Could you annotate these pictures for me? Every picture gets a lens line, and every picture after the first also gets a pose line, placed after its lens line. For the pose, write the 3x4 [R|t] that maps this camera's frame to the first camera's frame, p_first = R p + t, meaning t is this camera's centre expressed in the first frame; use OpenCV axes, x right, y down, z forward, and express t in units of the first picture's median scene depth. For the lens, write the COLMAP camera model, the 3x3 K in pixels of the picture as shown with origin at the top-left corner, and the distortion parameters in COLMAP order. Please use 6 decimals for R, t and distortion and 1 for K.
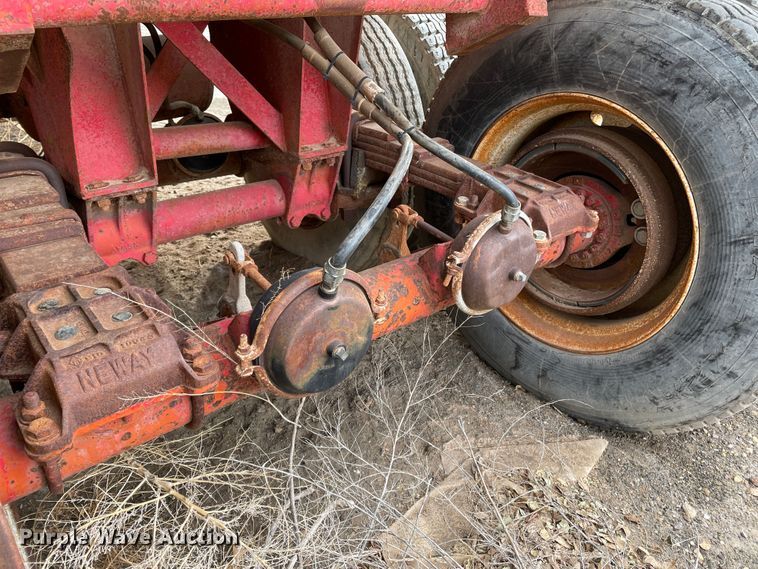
lens RADIAL K [[580.6, 0, 386.7], [0, 580.6, 263.3], [0, 0, 1]] dist [0.076588, -0.006727]
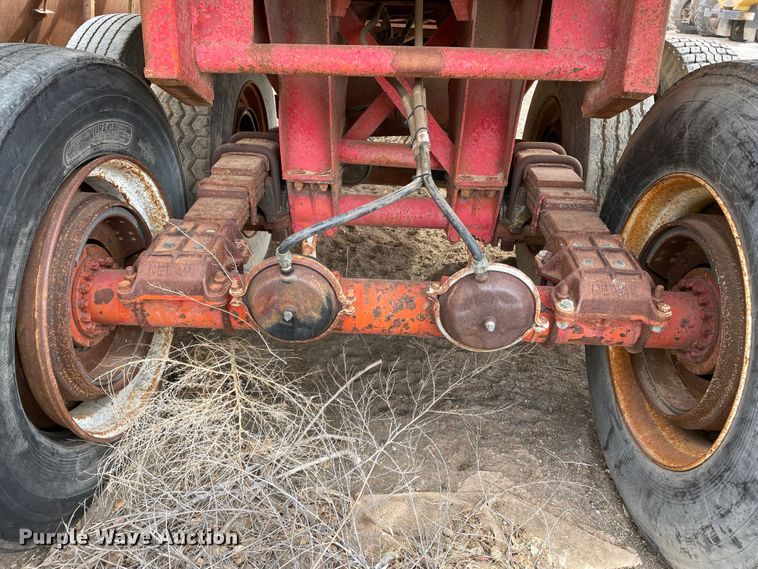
lens RADIAL K [[580.6, 0, 376.1], [0, 580.6, 266.9], [0, 0, 1]] dist [0.076588, -0.006727]
pose [[0.749621, 0.295159, -0.592409, 0.556555], [-0.303571, 0.948686, 0.088538, -0.092990], [0.588143, 0.113469, 0.800757, -0.009365]]
